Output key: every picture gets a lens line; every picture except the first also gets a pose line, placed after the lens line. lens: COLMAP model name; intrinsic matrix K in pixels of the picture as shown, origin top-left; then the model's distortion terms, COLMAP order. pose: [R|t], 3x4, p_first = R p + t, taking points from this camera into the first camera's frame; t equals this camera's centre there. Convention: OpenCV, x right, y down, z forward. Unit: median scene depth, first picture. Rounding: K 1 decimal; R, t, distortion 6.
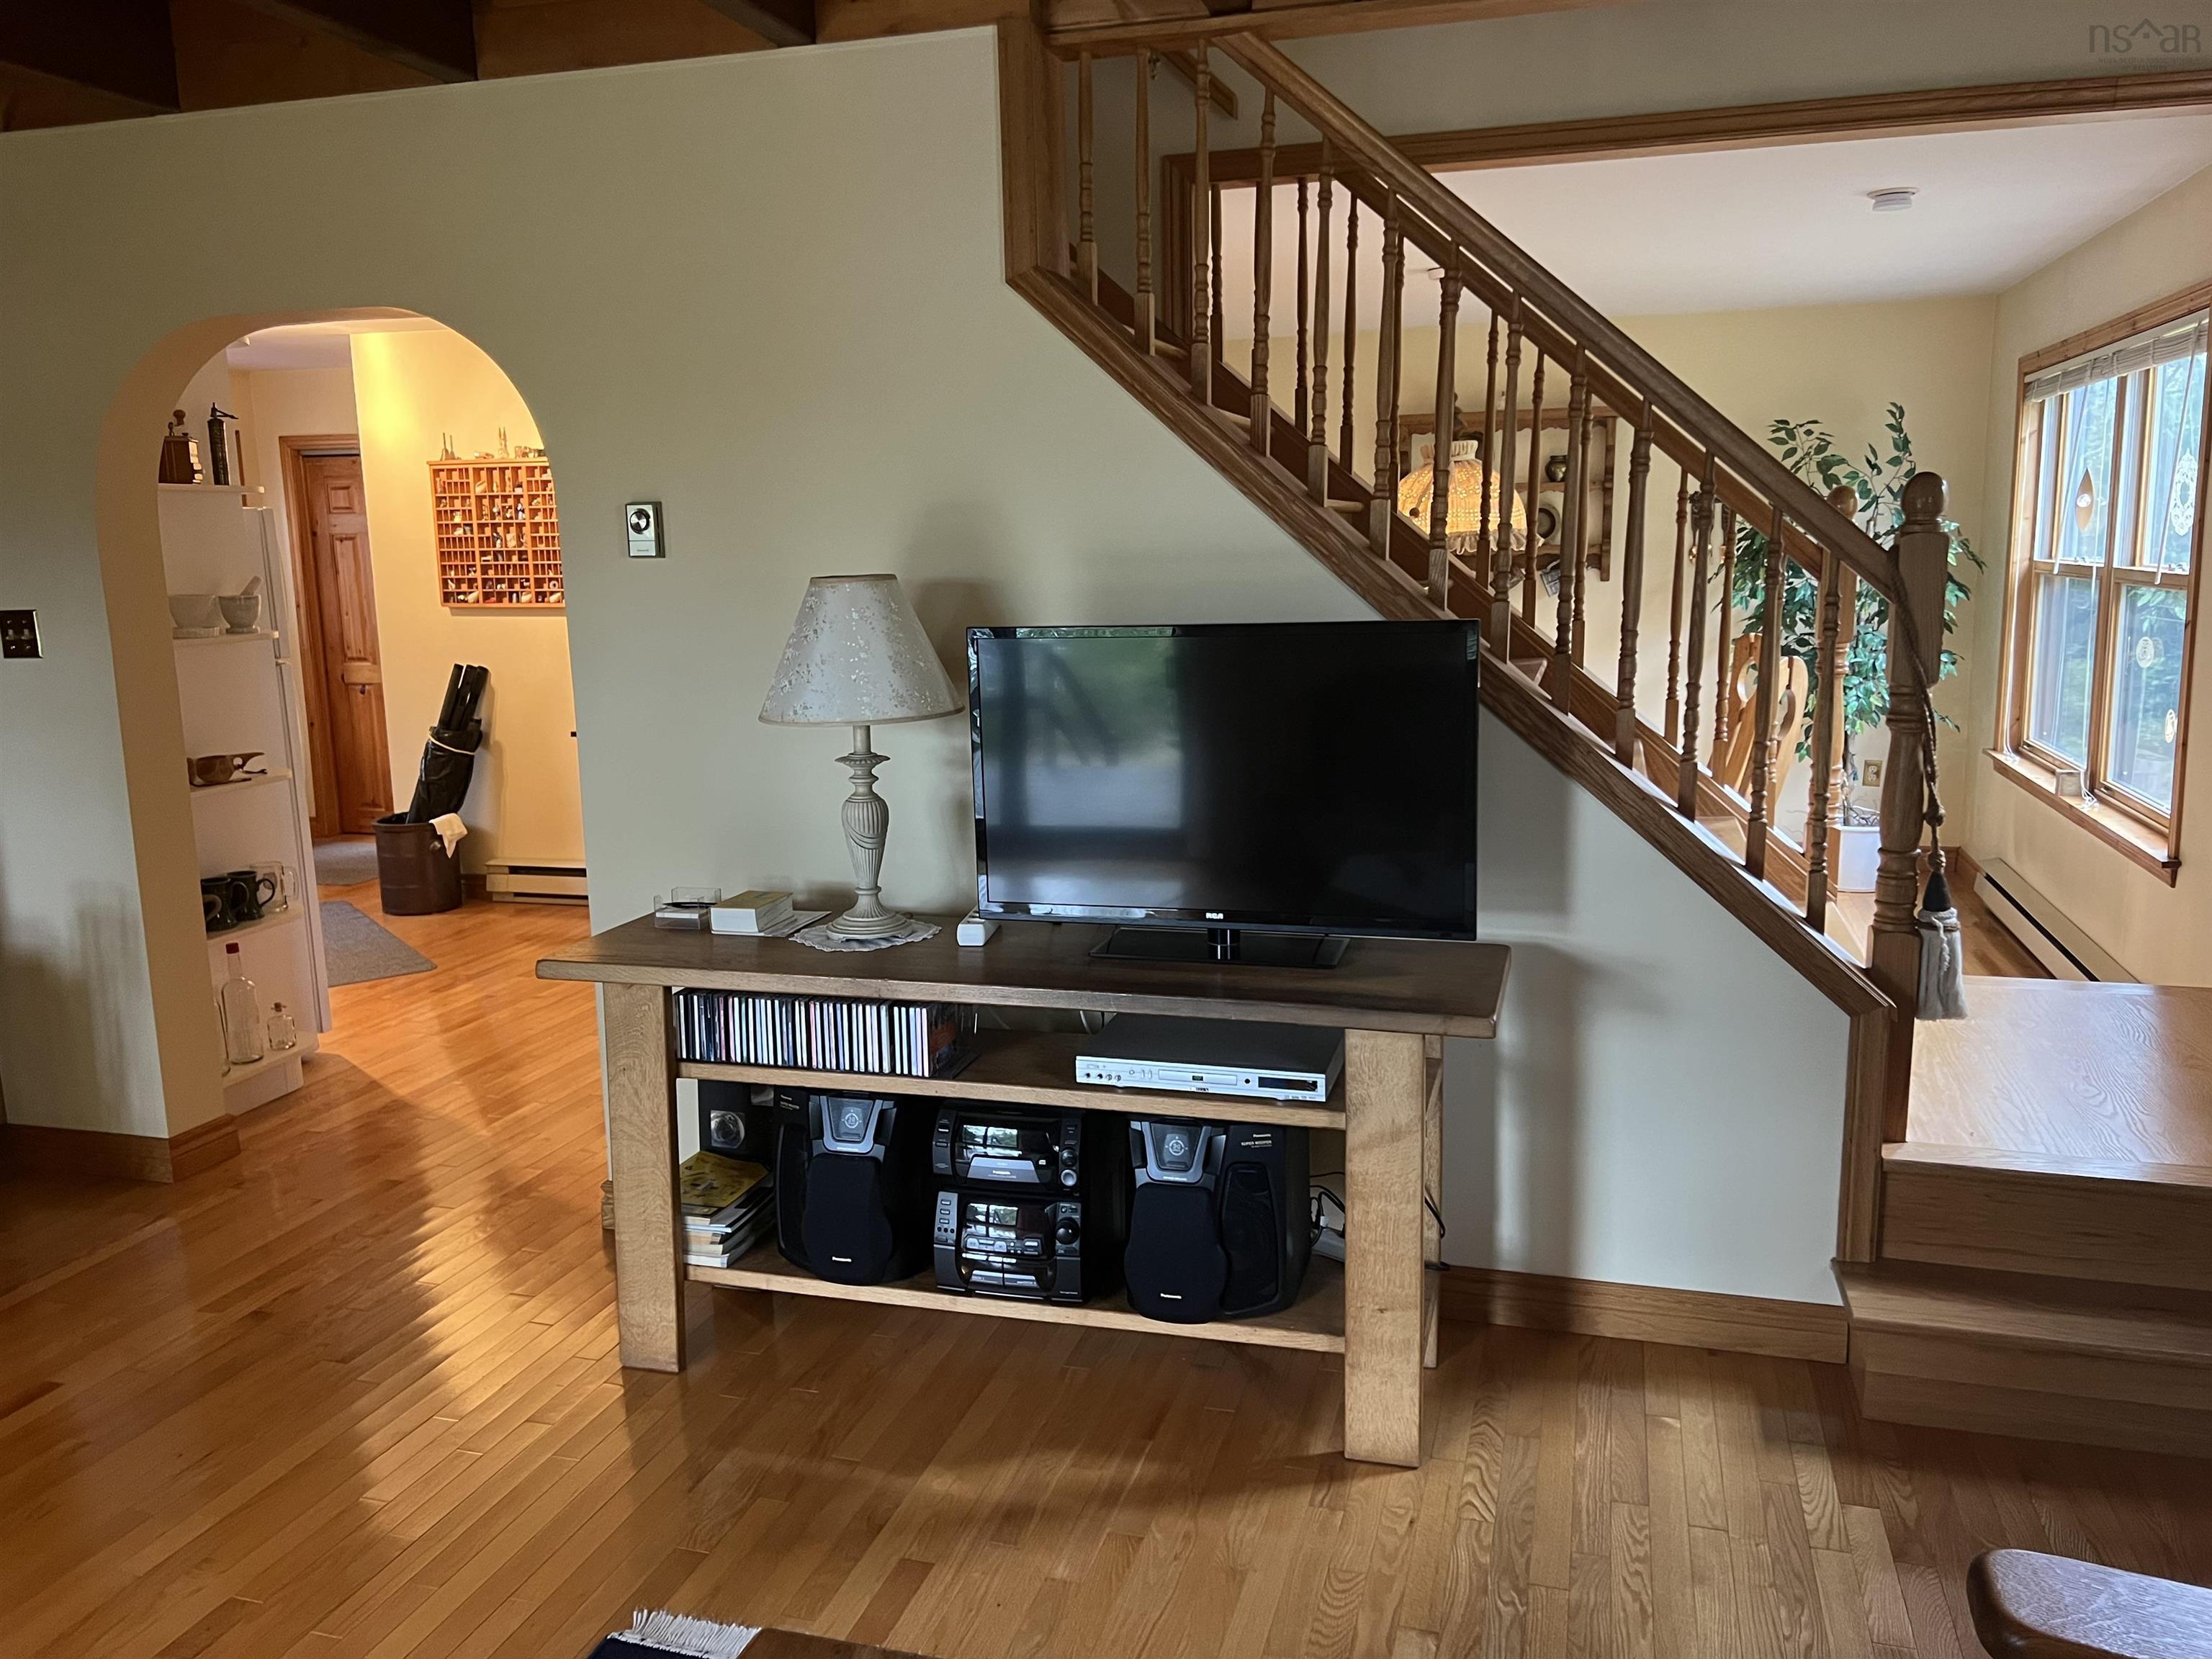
lens RADIAL K [[1679.8, 0, 1109.7], [0, 1679.8, 808.0], [0, 0, 1]] dist [0.067450, -0.068198]
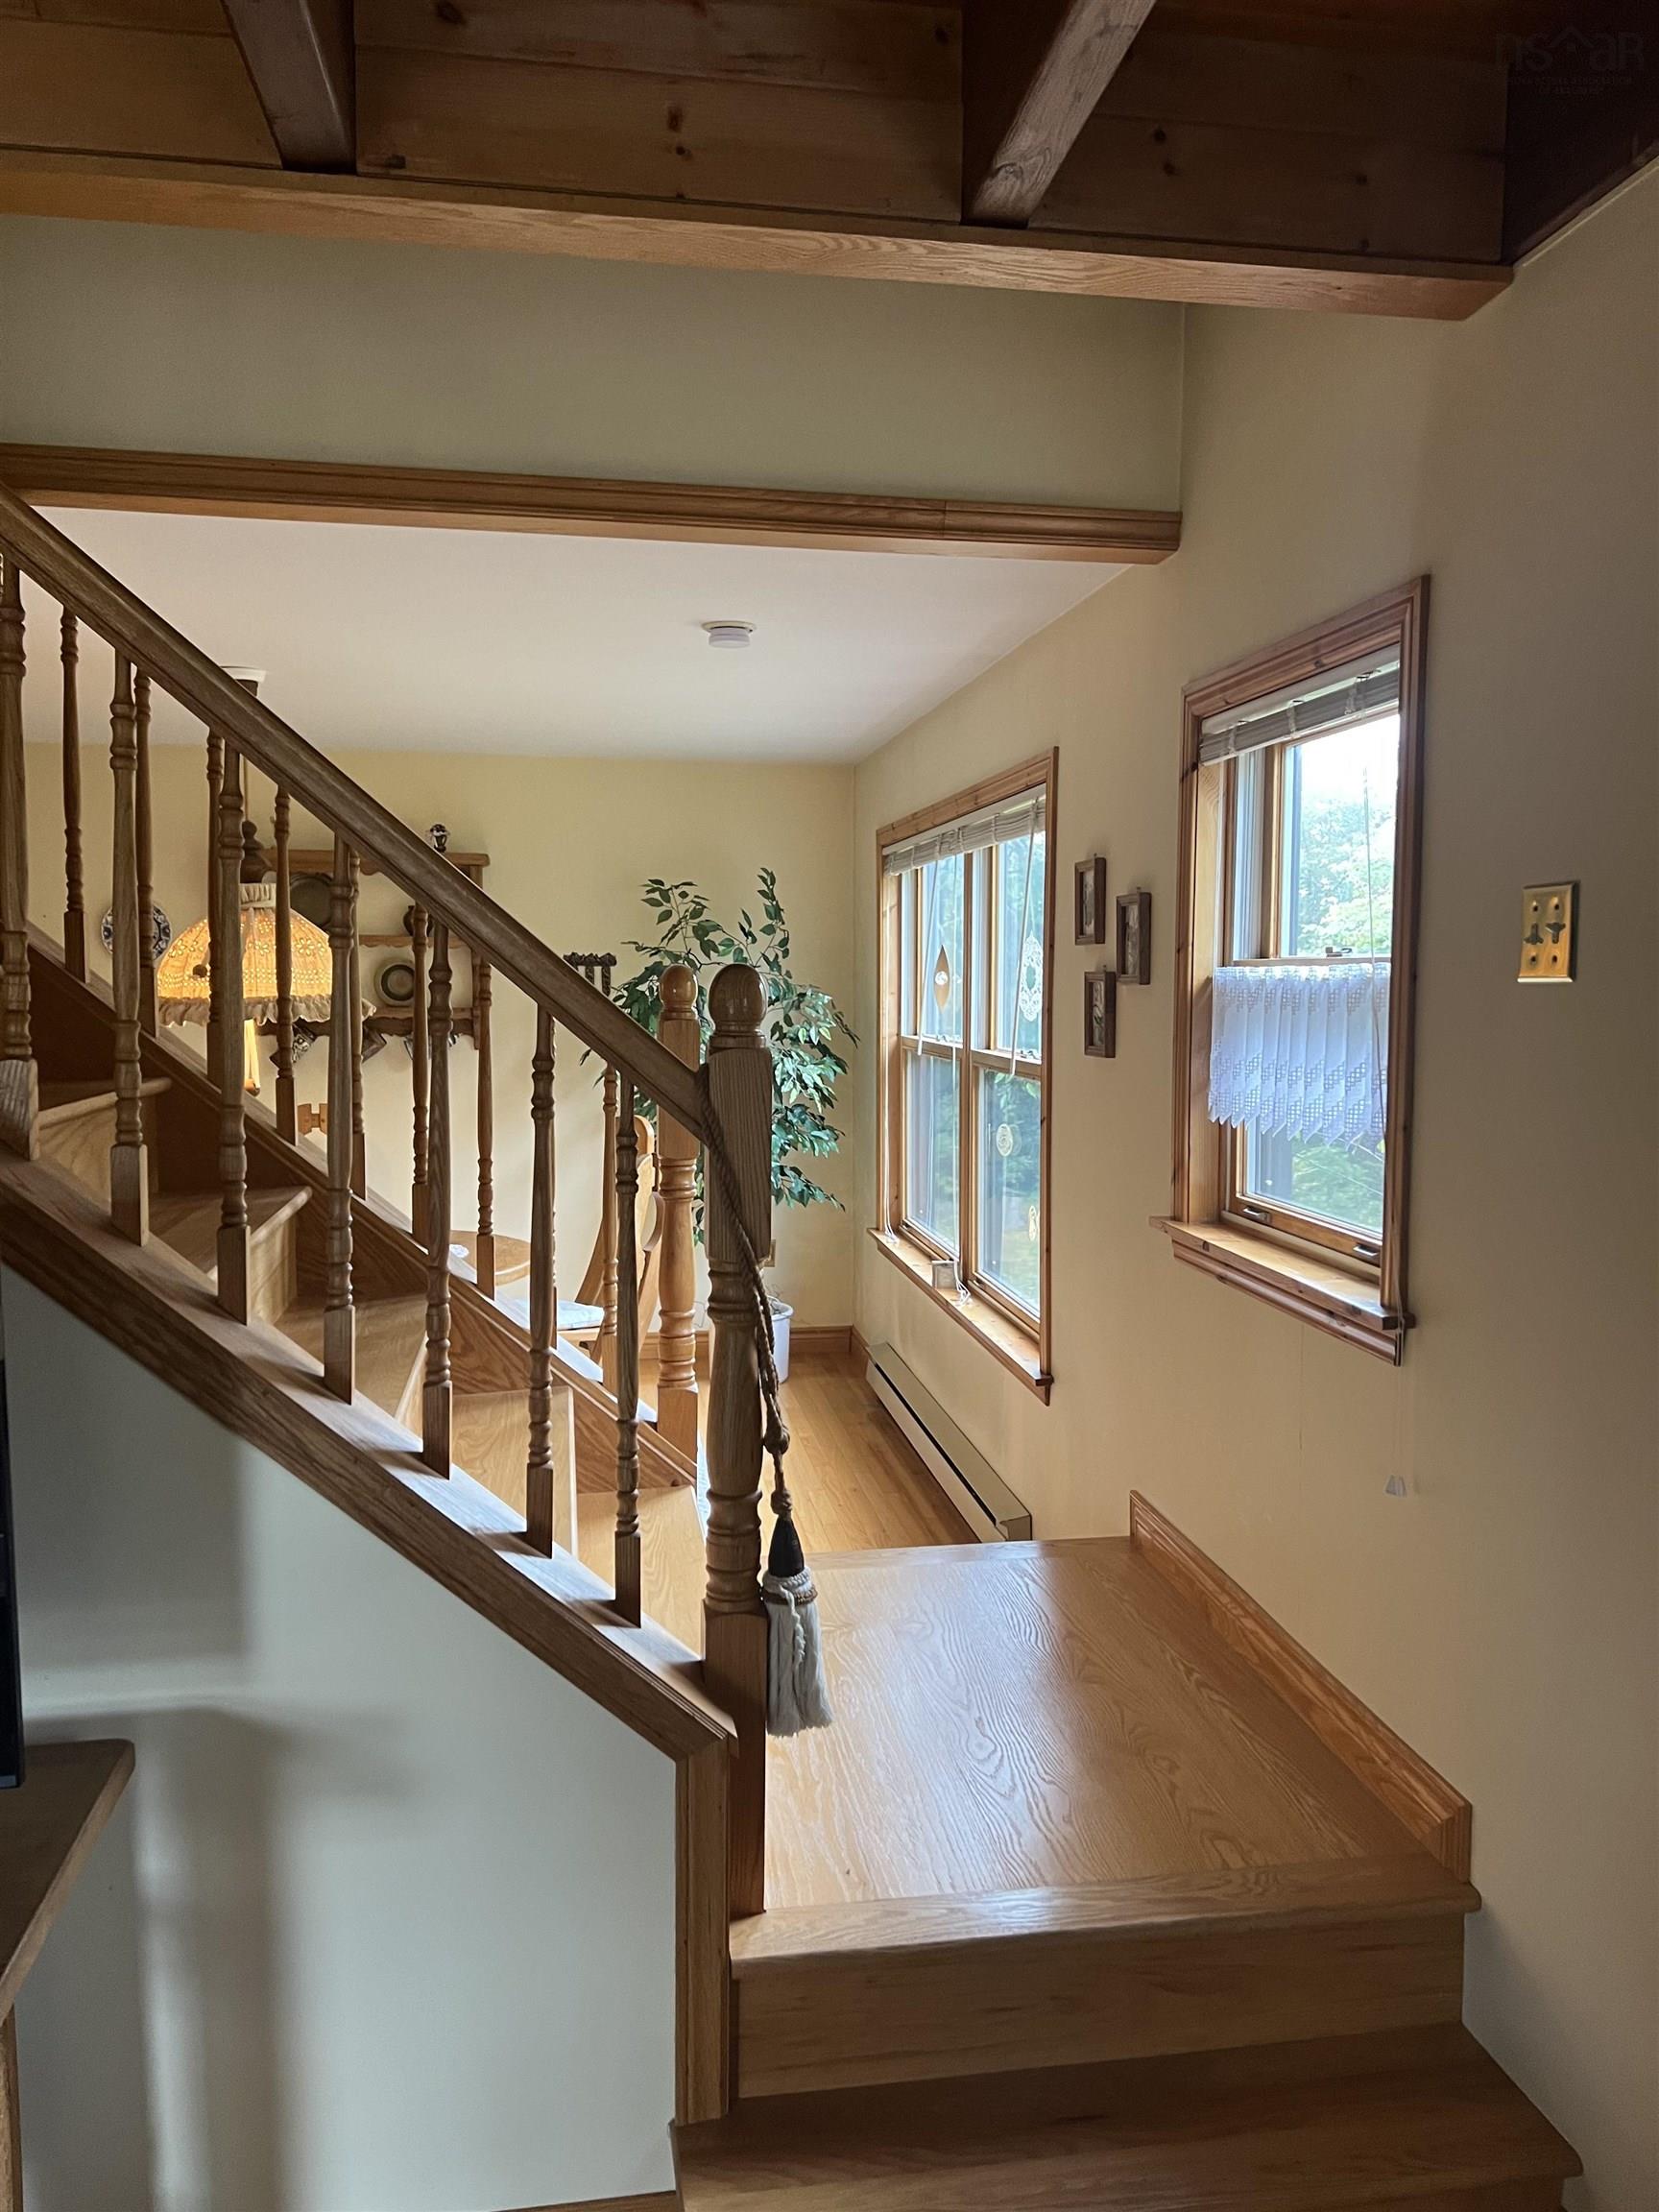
lens RADIAL K [[1673.9, 0, 829.5], [0, 1673.9, 1106.0], [0, 0, 1]] dist [0.135386, -0.001814]
pose [[0.903477, -0.012824, 0.428445, 0.131011], [0.048472, 0.996197, -0.072397, -0.052784], [-0.425888, 0.086176, 0.900663, 0.219702]]
